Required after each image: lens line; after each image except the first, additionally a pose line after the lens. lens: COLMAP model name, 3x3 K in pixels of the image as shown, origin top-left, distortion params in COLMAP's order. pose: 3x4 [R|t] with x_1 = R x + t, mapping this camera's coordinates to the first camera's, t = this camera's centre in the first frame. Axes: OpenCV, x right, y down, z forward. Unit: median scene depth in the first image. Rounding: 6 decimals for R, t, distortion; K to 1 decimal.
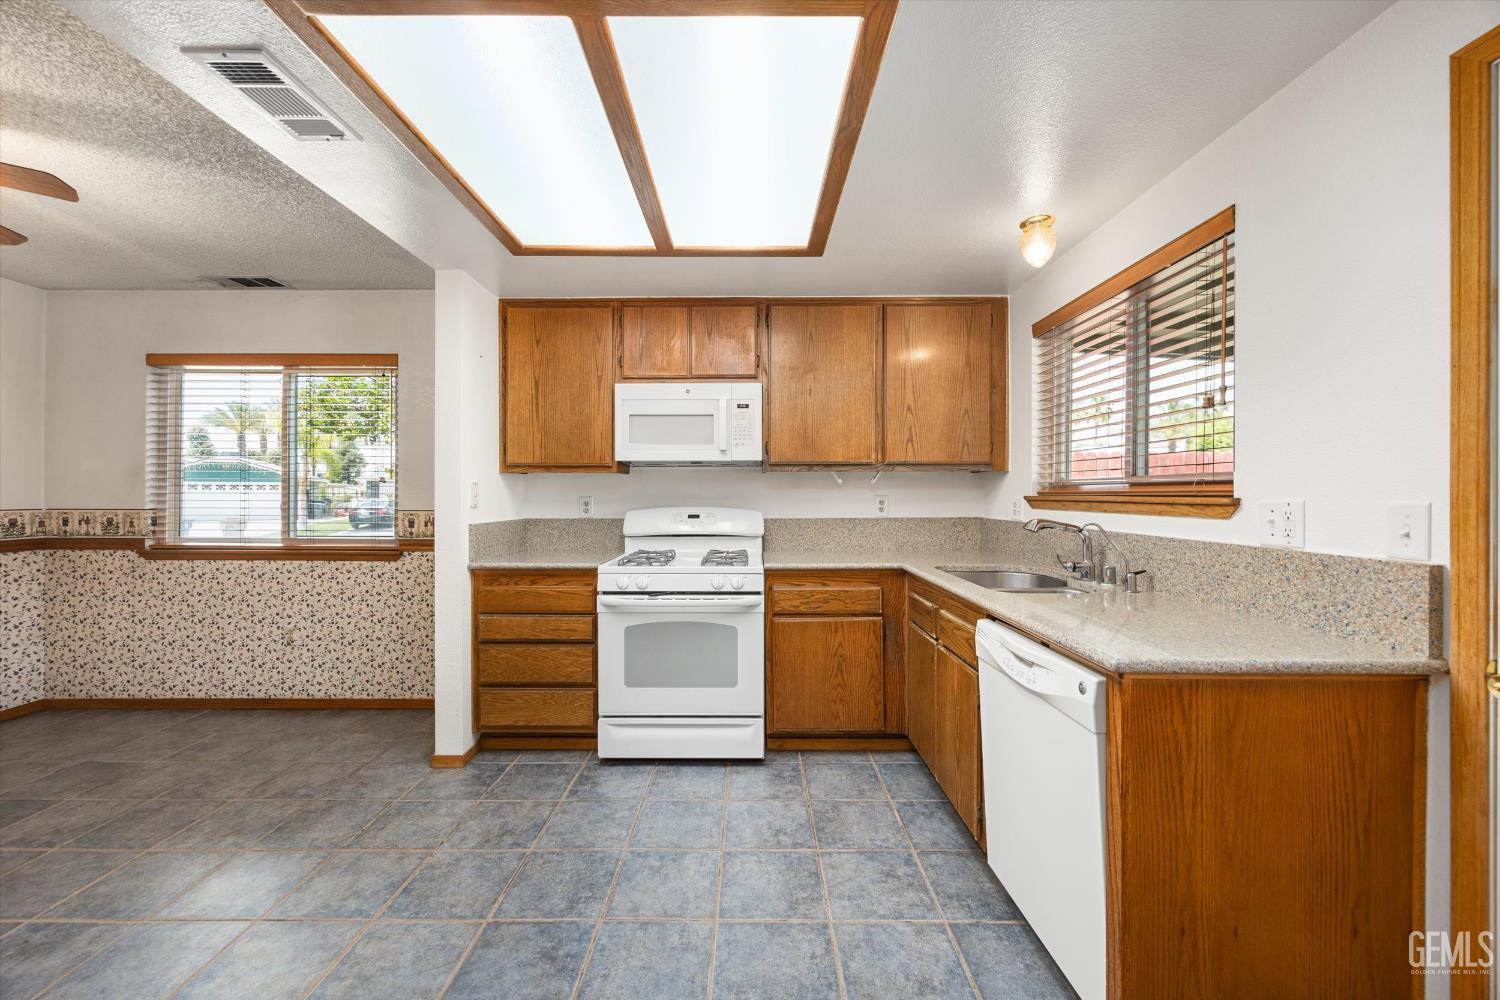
lens RADIAL K [[585.1, 0, 753.4], [0, 585.1, 494.3], [0, 0, 1]] dist [-0.005397, 0.001169]
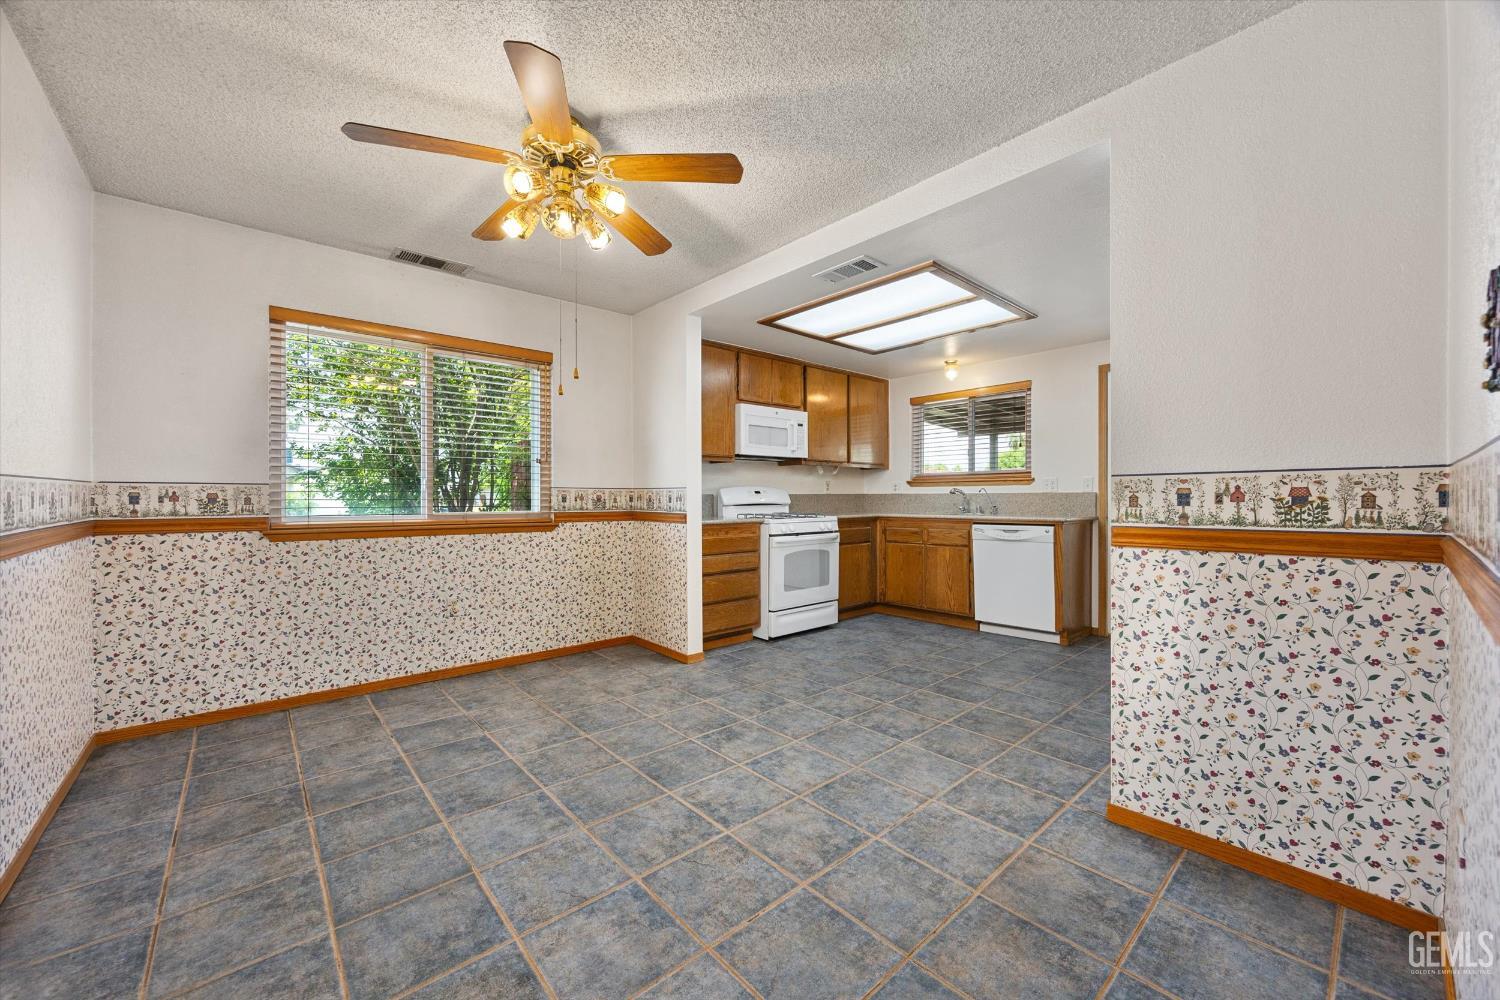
lens RADIAL K [[585.1, 0, 750.3], [0, 585.1, 498.2], [0, 0, 1]] dist [-0.005397, 0.001169]
pose [[0.743450, -0.003573, 0.668782, -1.350359], [0.004853, 0.999988, -0.000052, 0.062450], [-0.668774, 0.003285, 0.743459, -0.159681]]
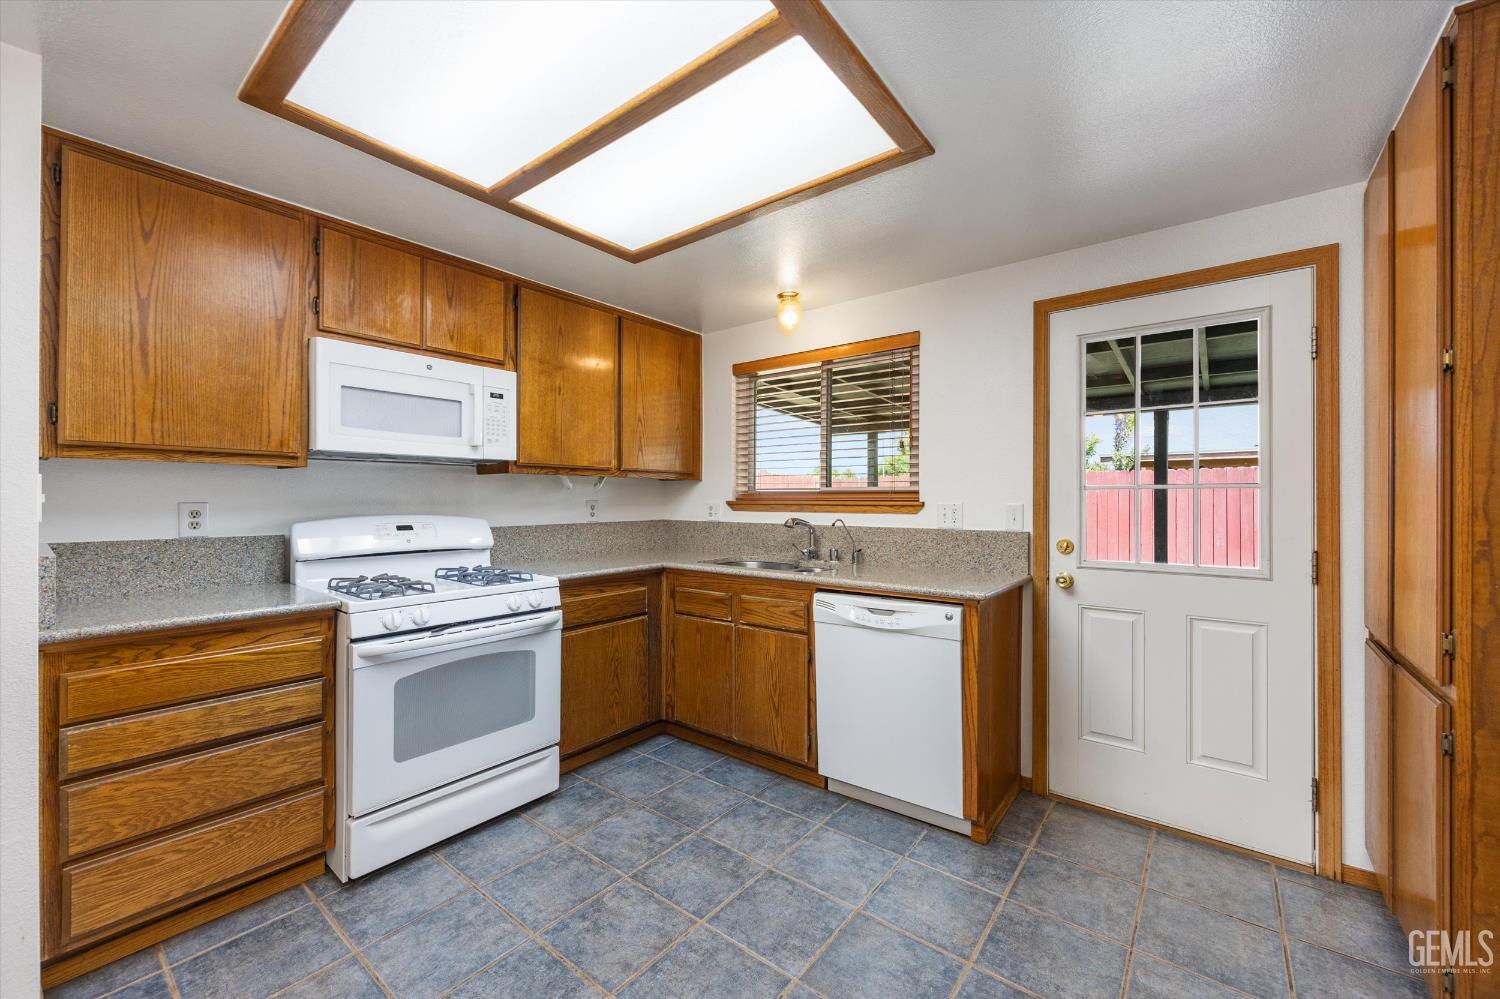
lens RADIAL K [[585.1, 0, 751.0], [0, 585.1, 500.7], [0, 0, 1]] dist [-0.005397, 0.001169]
pose [[0.615525, 0.000169, 0.788117, -0.502643], [-0.000581, 1.000000, 0.000239, 0.001823], [-0.788117, -0.000605, 0.615525, 0.196347]]
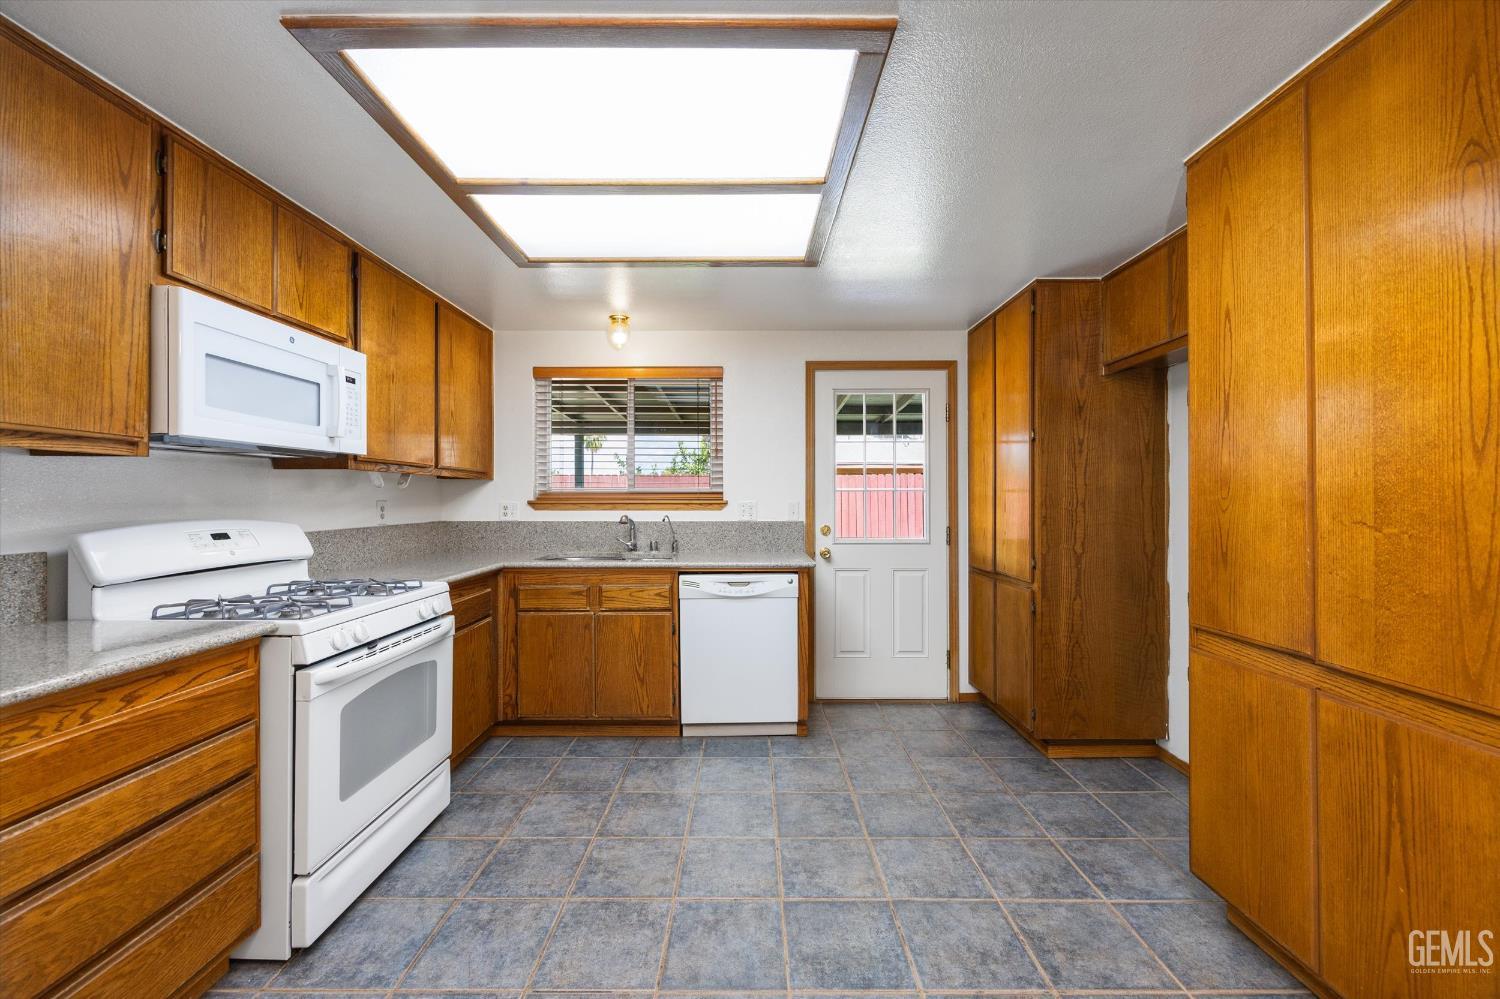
lens RADIAL K [[585.1, 0, 751.5], [0, 585.1, 500.8], [0, 0, 1]] dist [-0.005397, 0.001169]
pose [[-0.003328, -0.003141, 0.999990, -0.824957], [0.002007, 0.999993, 0.003147, 0.000492], [-0.999992, 0.002017, -0.003321, 0.537550]]
